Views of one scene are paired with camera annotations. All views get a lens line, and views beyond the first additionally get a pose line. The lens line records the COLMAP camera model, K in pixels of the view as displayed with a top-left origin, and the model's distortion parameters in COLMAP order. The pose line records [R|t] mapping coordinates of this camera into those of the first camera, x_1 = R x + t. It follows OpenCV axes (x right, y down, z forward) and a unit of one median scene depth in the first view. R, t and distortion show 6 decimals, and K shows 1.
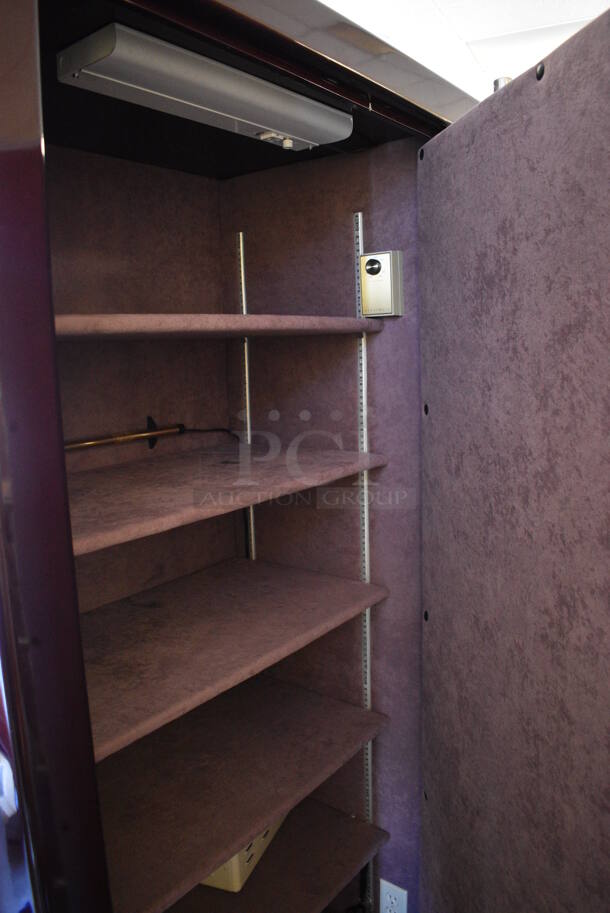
lens RADIAL K [[704.0, 0, 305.0], [0, 704.0, 456.5], [0, 0, 1]] dist [-0.092633, 0.001977]
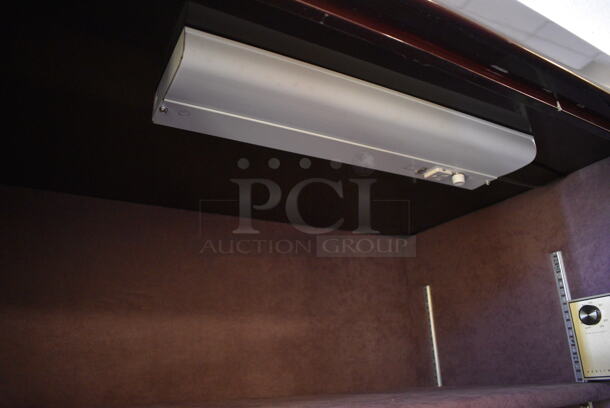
lens RADIAL K [[470.3, 0, 304.9], [0, 470.3, 213.4], [0, 0, 1]] dist [-0.092633, 0.001977]
pose [[0.919248, -0.131711, -0.370992, 0.006878], [-0.051981, 0.893514, -0.446016, -0.126576], [0.390232, 0.429284, 0.814515, 0.401303]]
